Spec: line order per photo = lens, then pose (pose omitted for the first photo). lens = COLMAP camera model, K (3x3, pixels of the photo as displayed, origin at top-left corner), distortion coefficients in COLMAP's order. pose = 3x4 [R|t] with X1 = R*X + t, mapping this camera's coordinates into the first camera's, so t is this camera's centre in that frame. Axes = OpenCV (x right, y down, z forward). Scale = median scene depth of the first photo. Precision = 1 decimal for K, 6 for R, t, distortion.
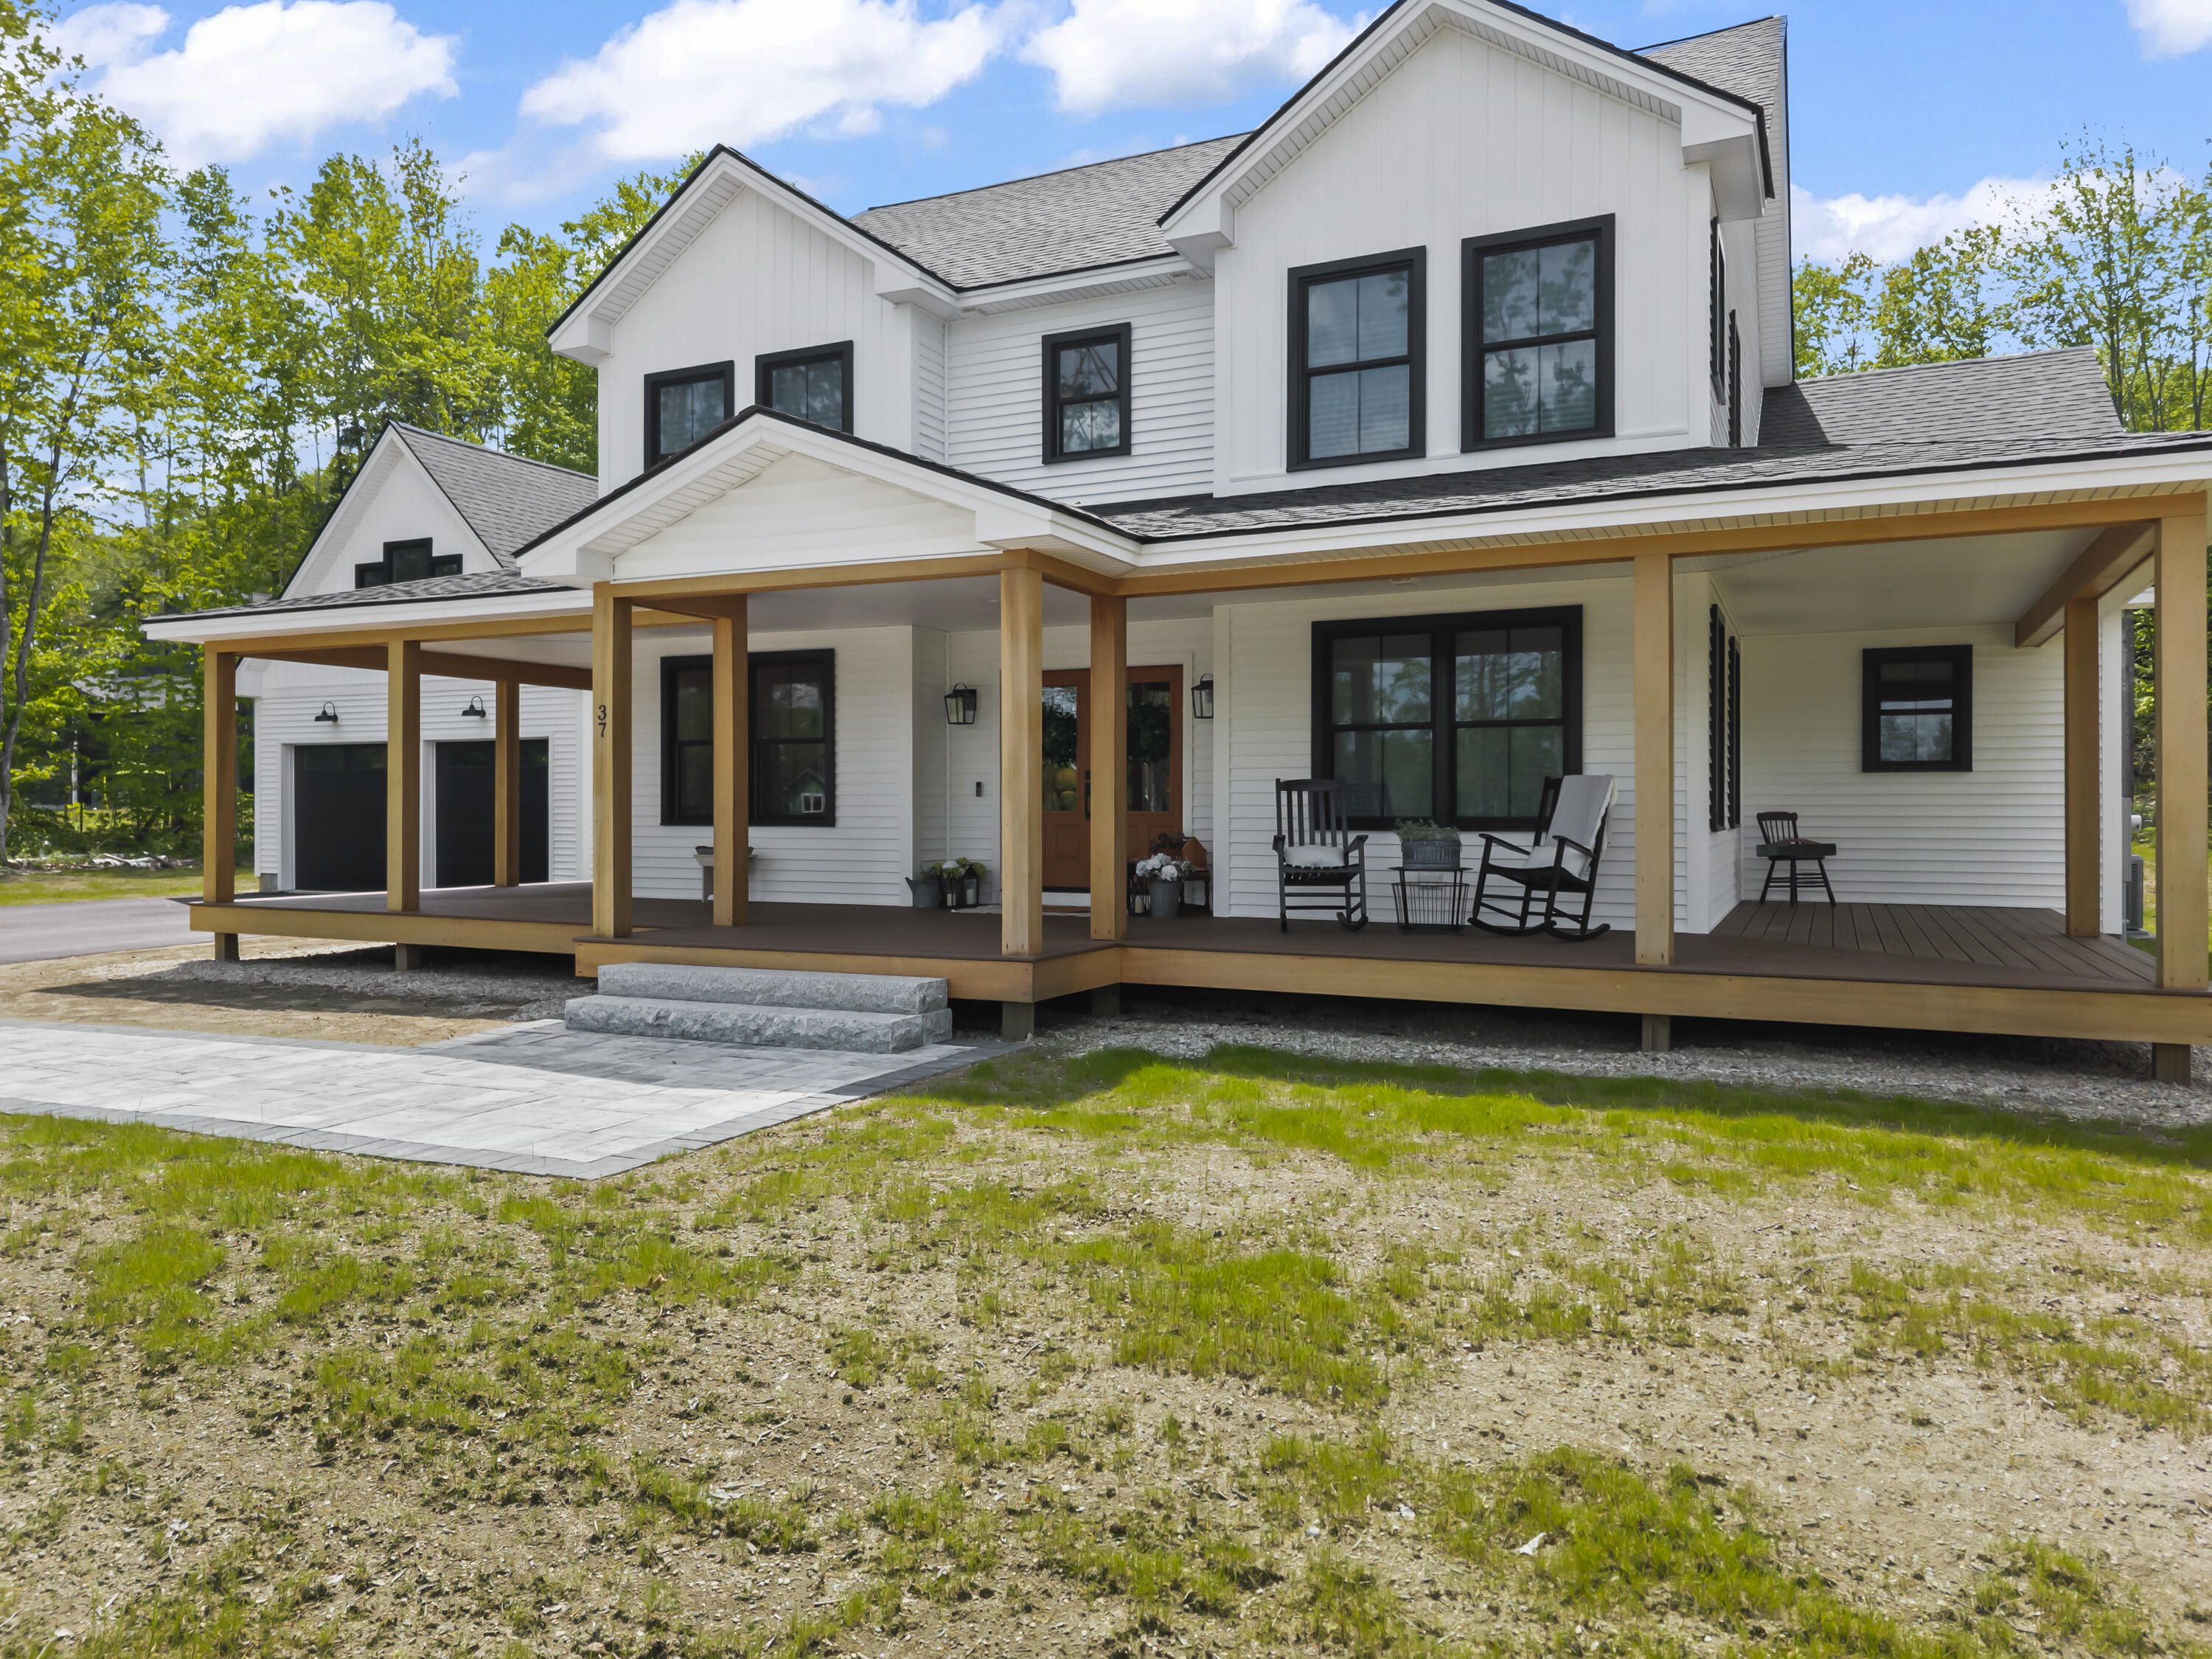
lens RADIAL K [[1494.5, 0, 1094.9], [0, 1494.5, 813.0], [0, 0, 1]] dist [0.037110, 0.000011]
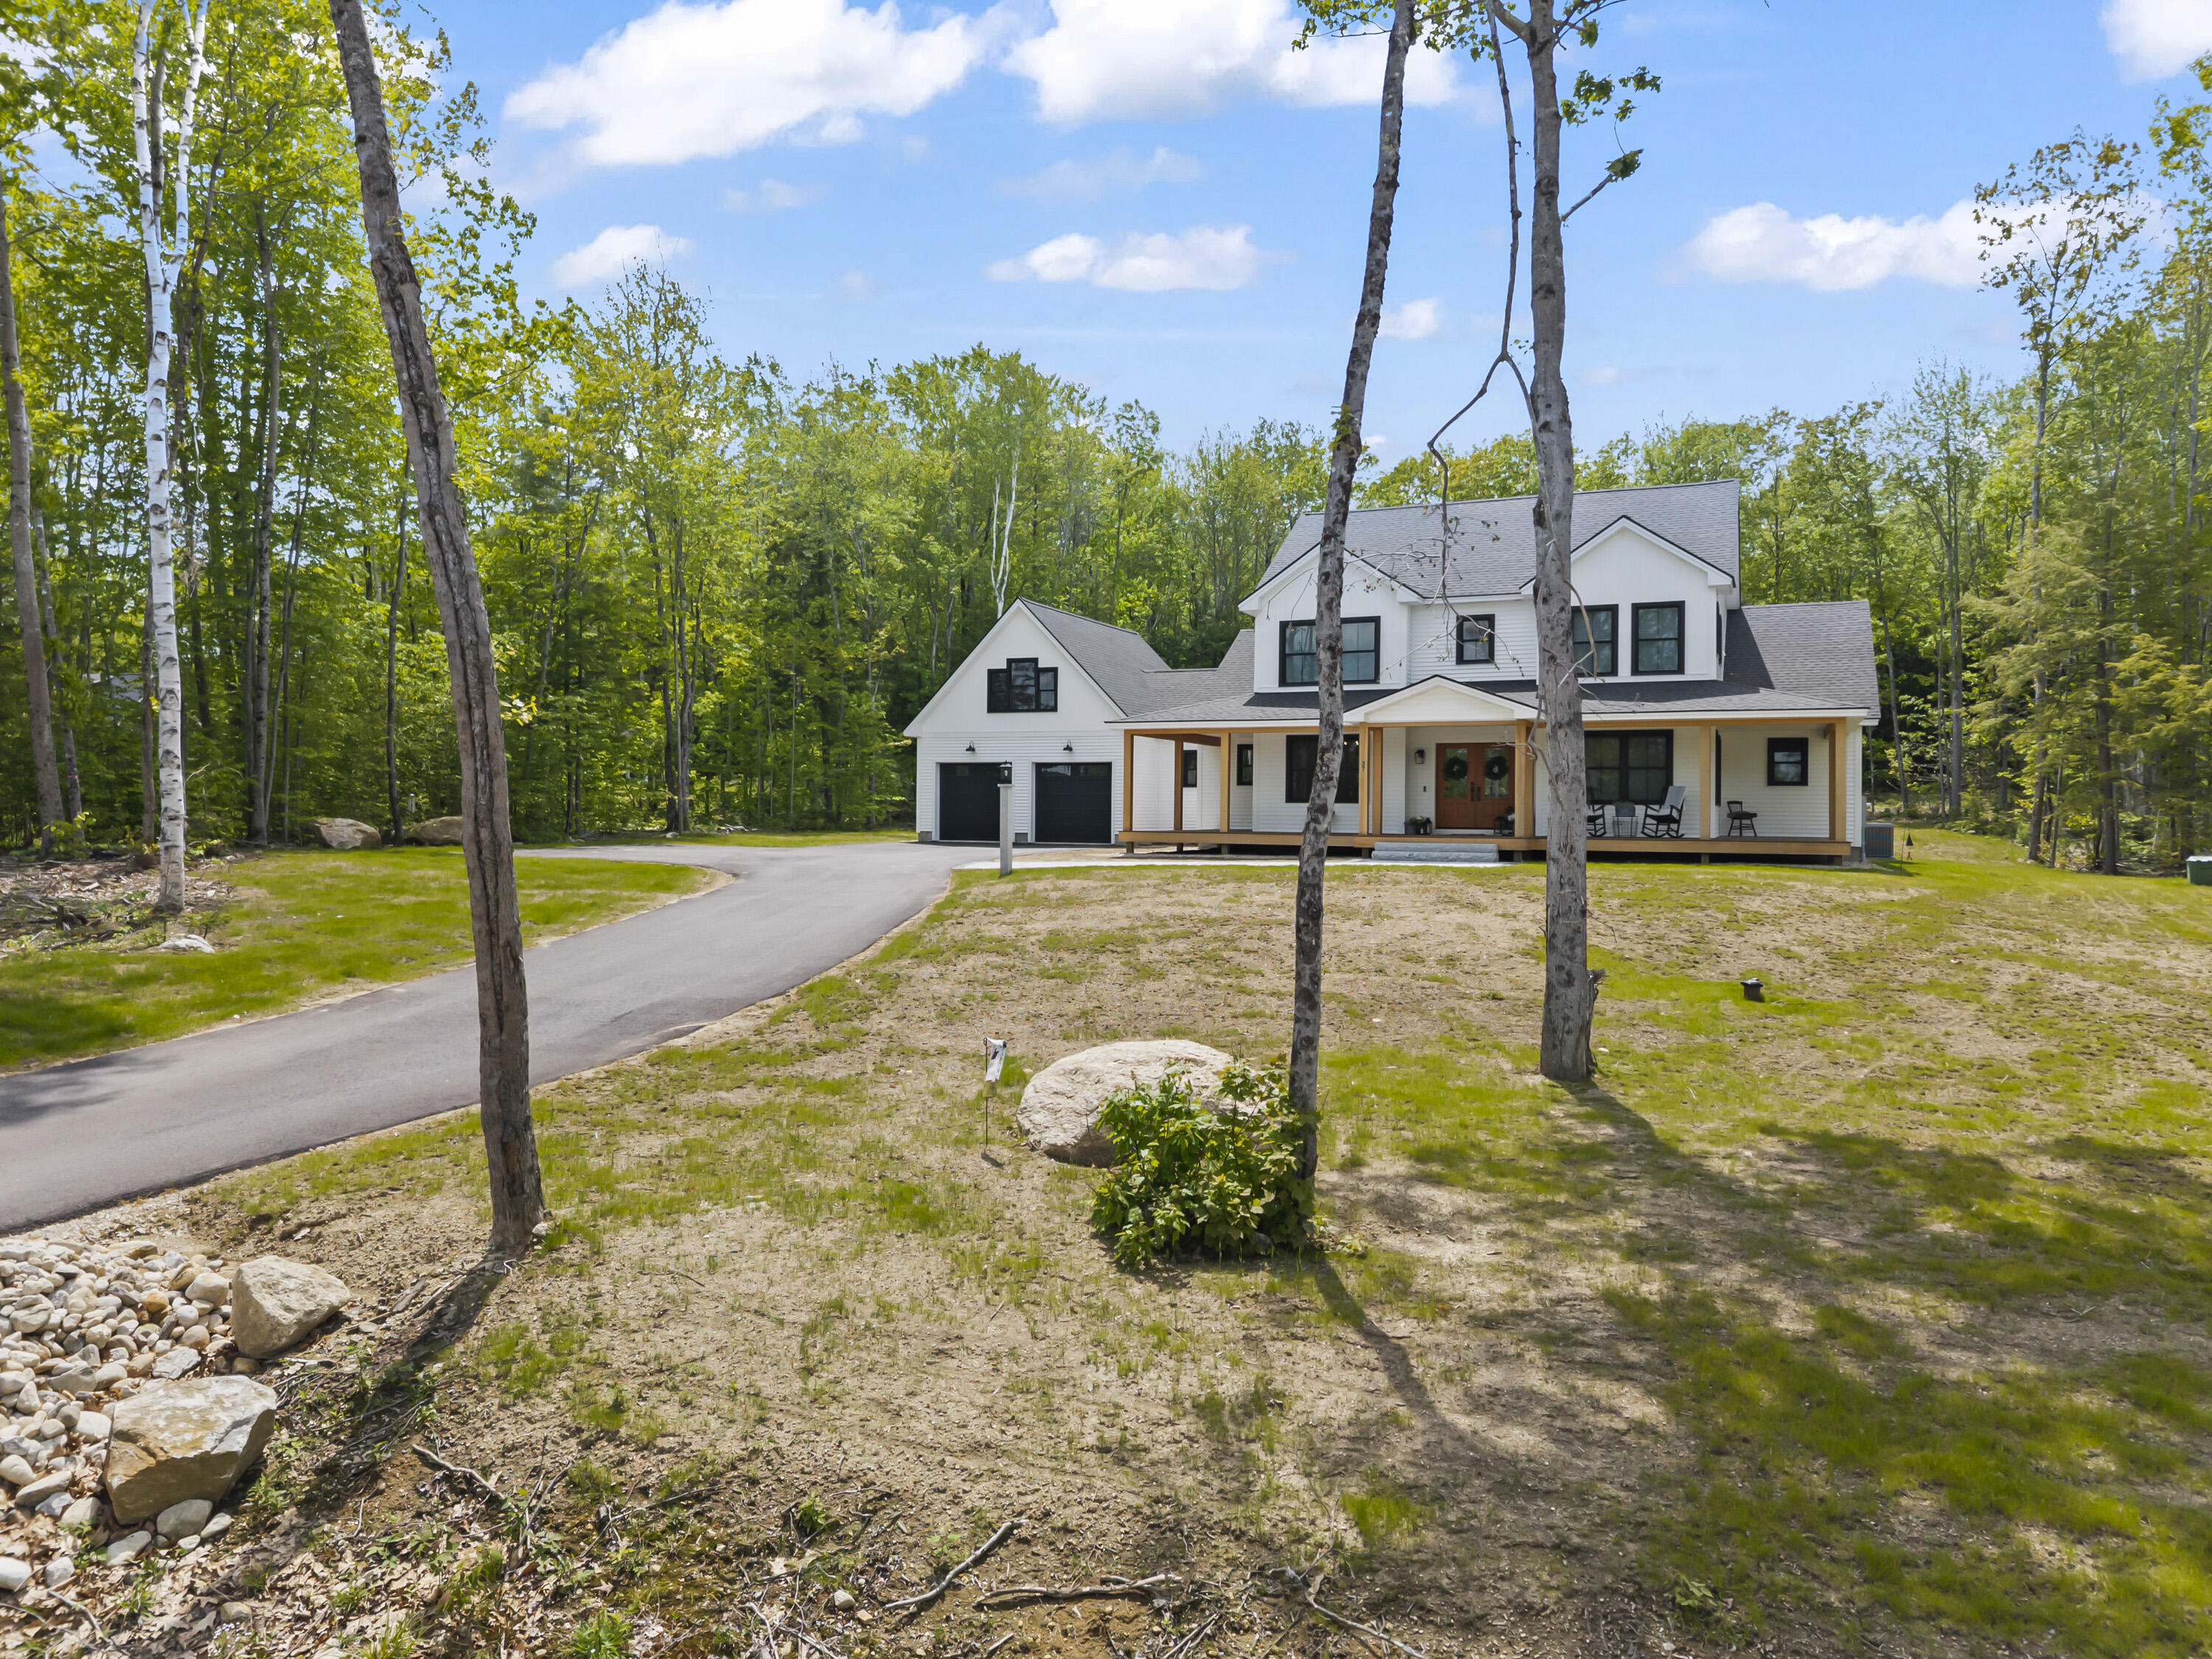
lens RADIAL K [[1494.5, 0, 1061.7], [0, 1494.5, 818.7], [0, 0, 1]] dist [0.037110, 0.000011]
pose [[0.999939, 0.010890, -0.001901, -0.377103], [-0.010891, 0.999941, -0.000600, 0.022925], [0.001894, 0.000620, 0.999998, -0.849972]]
